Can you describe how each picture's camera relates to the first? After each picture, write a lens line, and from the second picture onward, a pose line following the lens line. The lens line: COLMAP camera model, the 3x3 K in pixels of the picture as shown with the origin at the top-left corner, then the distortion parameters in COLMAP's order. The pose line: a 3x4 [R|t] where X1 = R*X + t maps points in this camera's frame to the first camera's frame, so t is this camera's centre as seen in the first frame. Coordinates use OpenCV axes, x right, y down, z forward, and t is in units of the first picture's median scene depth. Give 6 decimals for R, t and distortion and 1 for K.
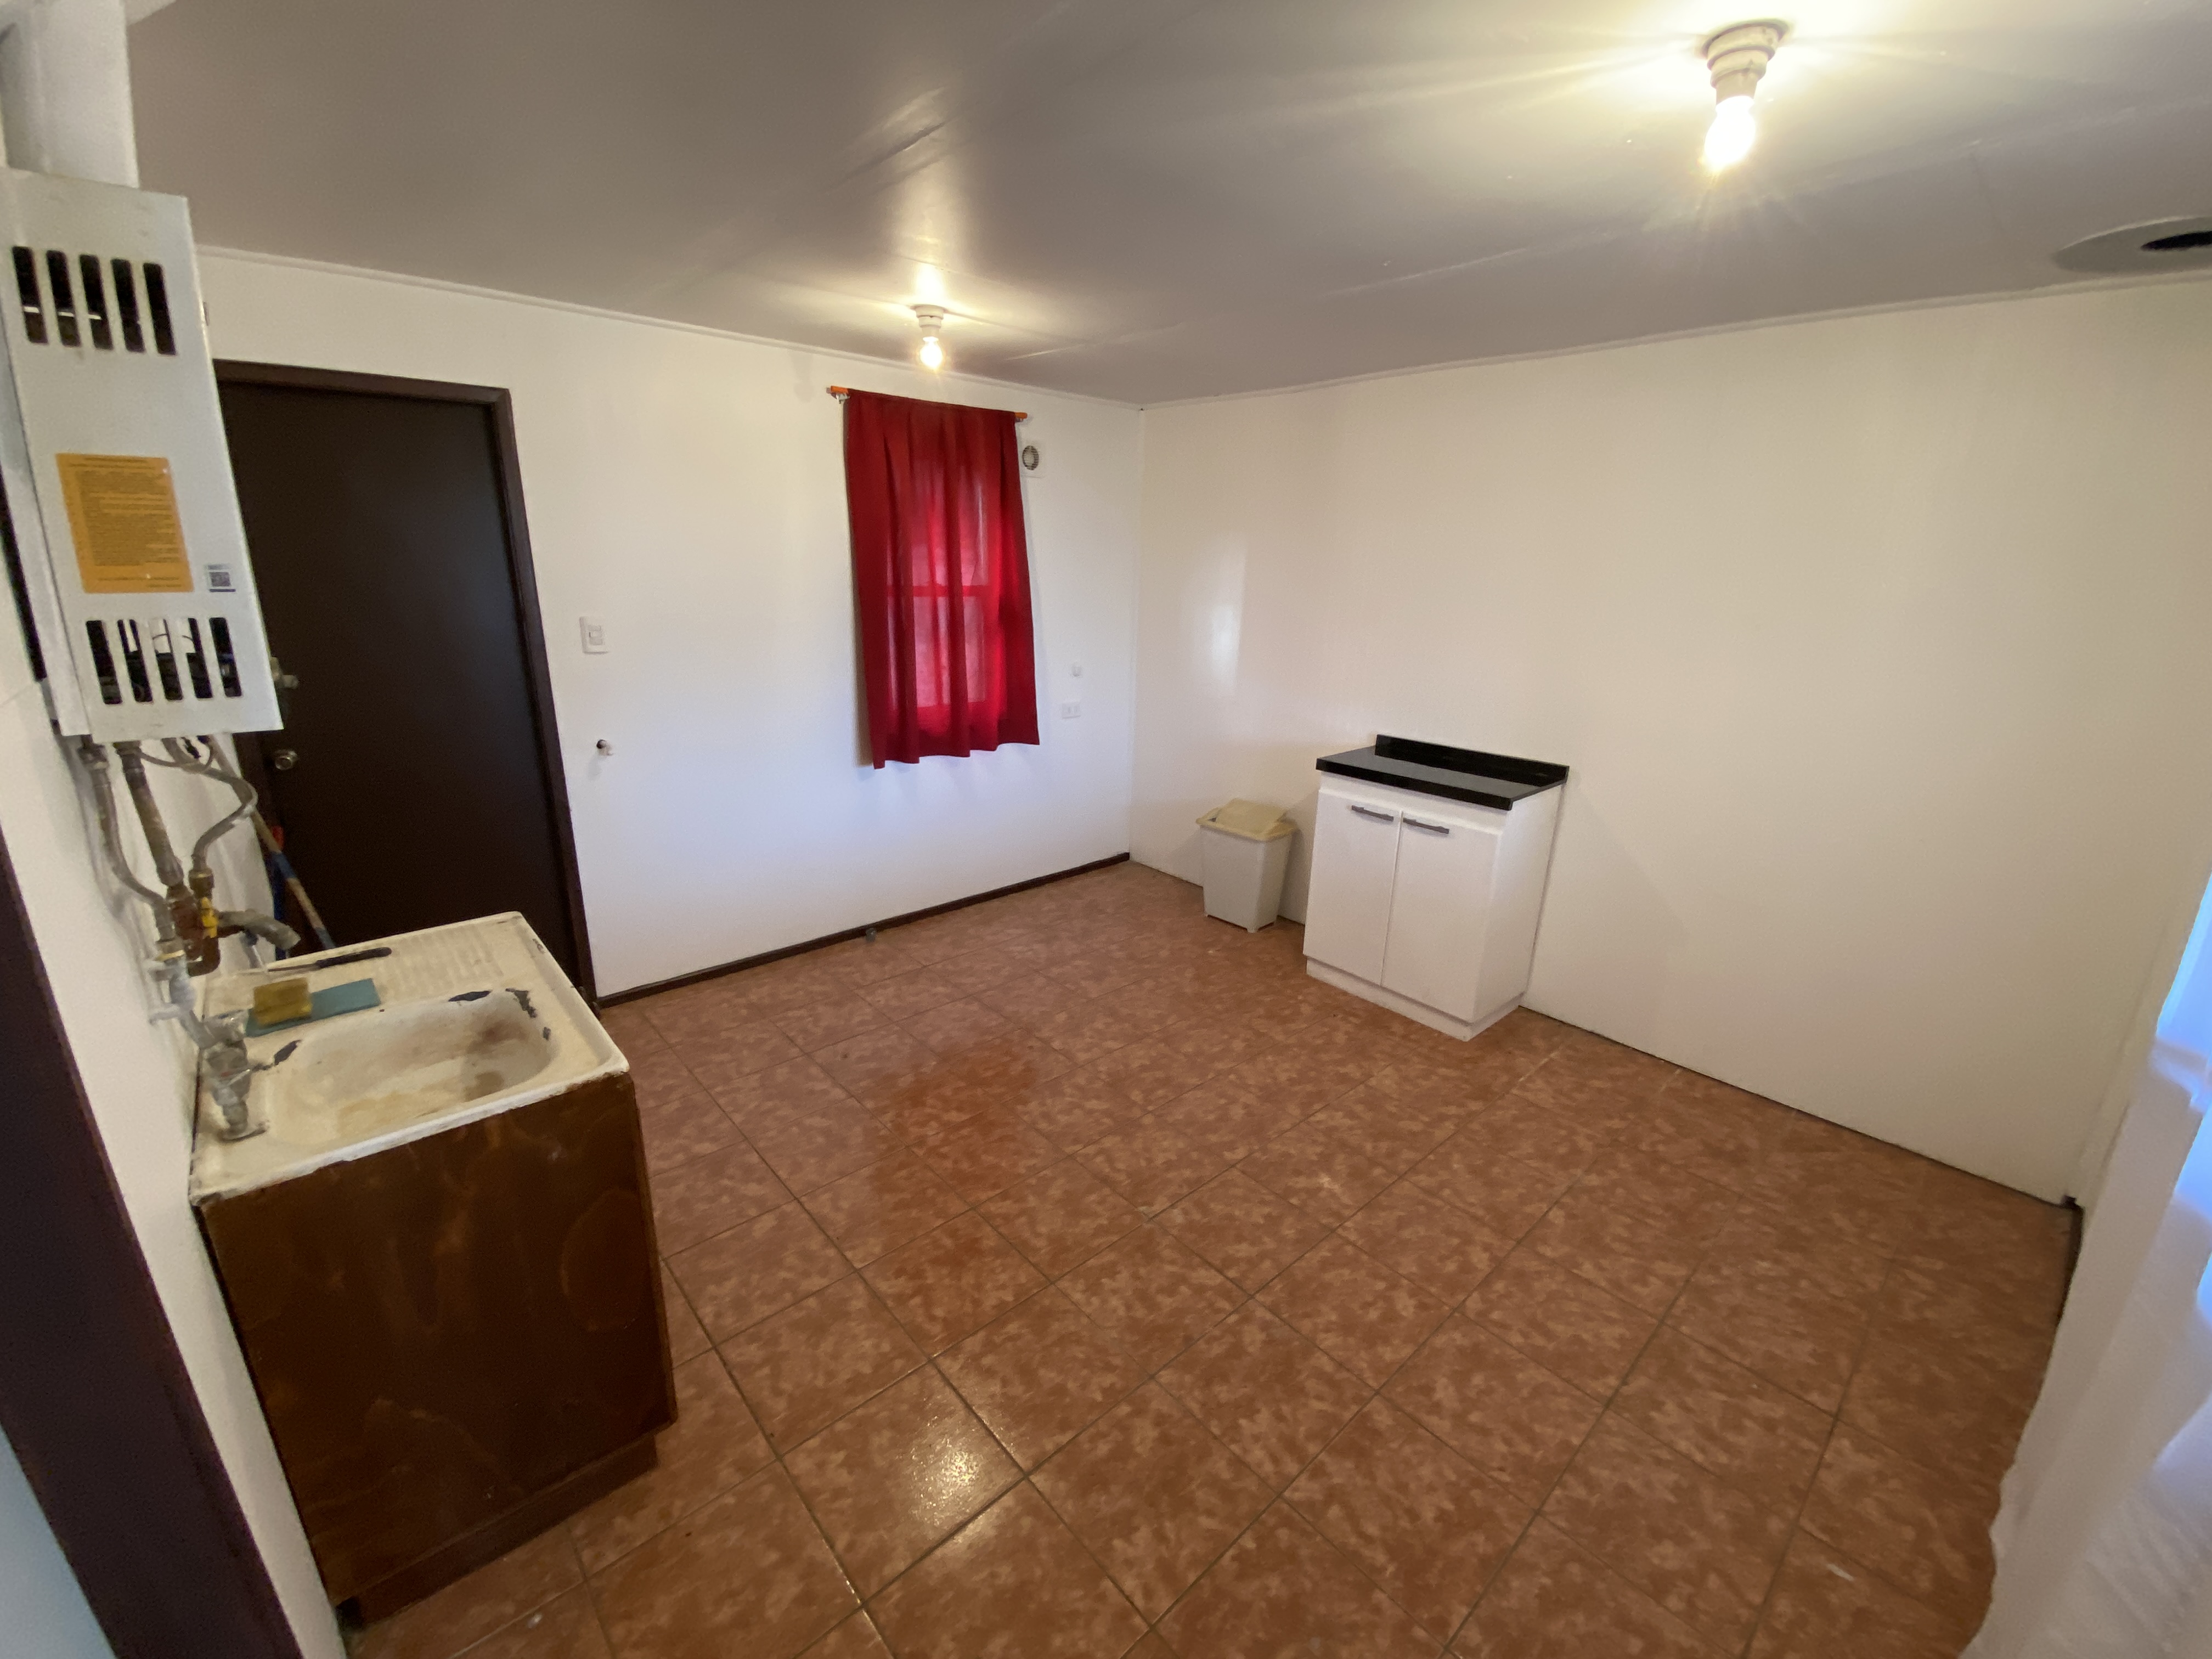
lens RADIAL K [[905.4, 0, 1101.8], [0, 905.4, 816.5], [0, 0, 1]] dist [0.041553, -0.026723]
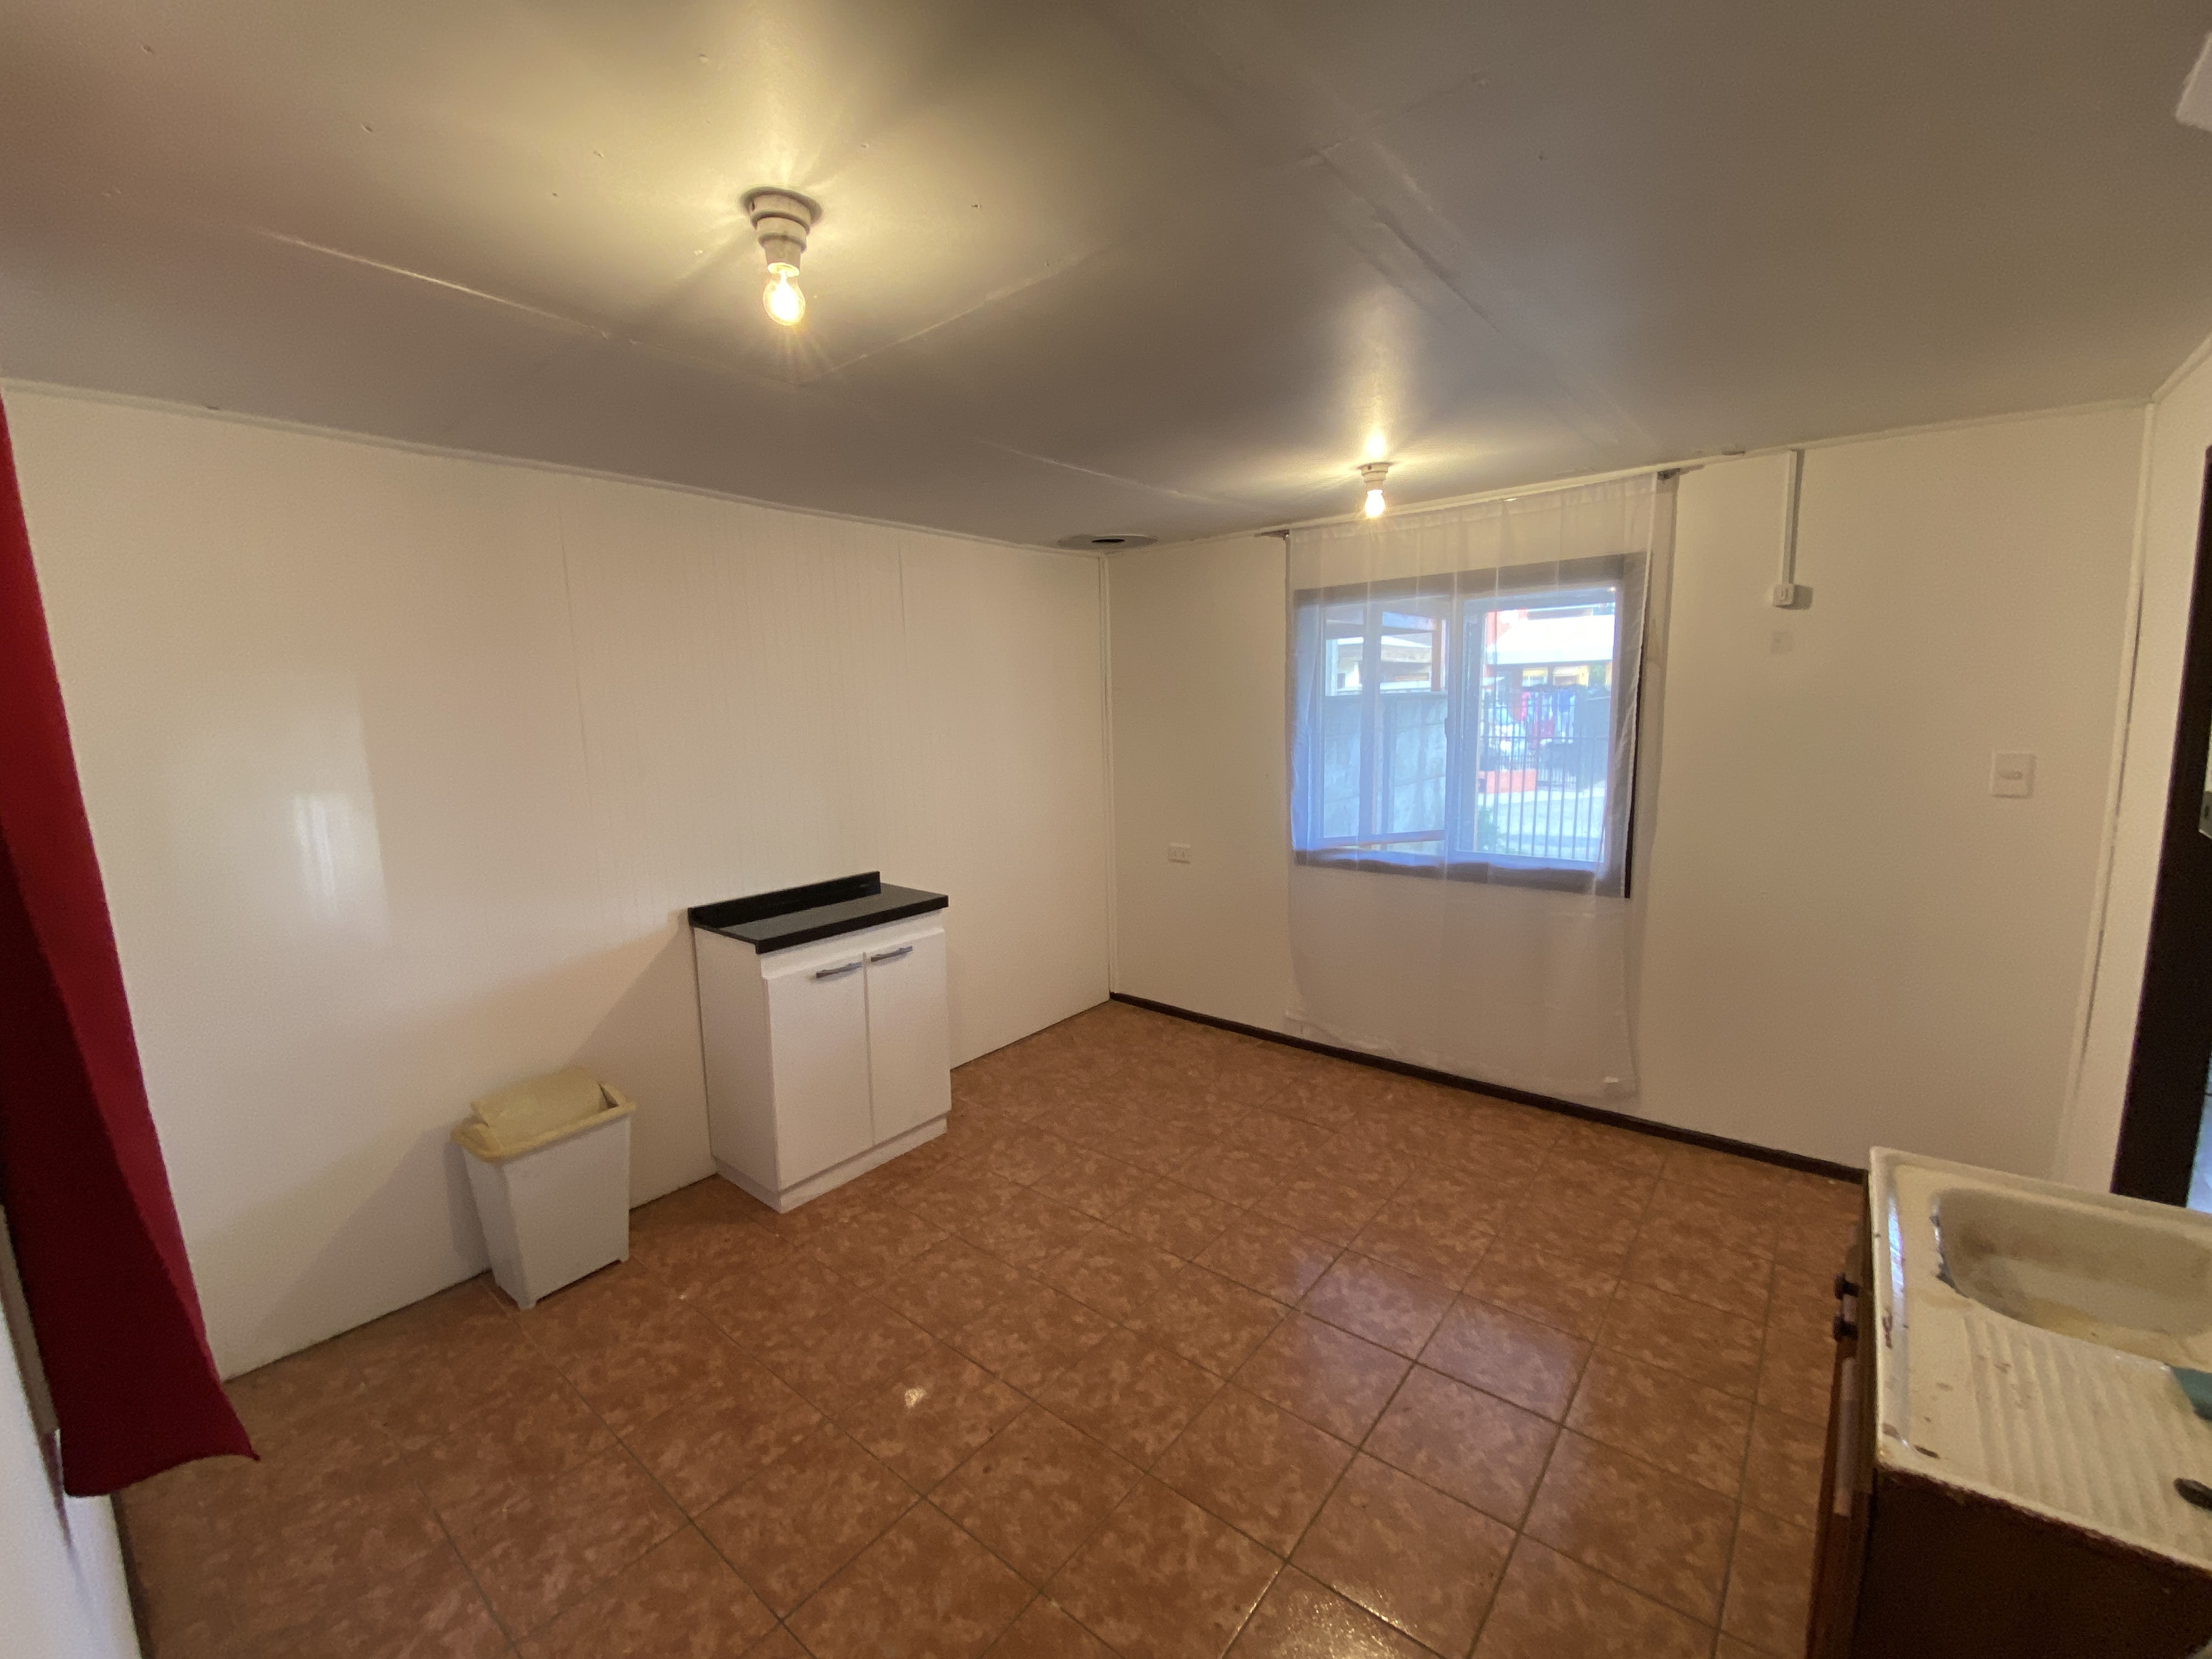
lens RADIAL K [[905.4, 0, 1101.8], [0, 905.4, 816.5], [0, 0, 1]] dist [0.041553, -0.026723]
pose [[-0.150972, -0.158391, 0.975766, -0.721068], [0.289421, 0.936745, 0.196837, -0.302046], [-0.945221, 0.312124, -0.095581, 0.966129]]
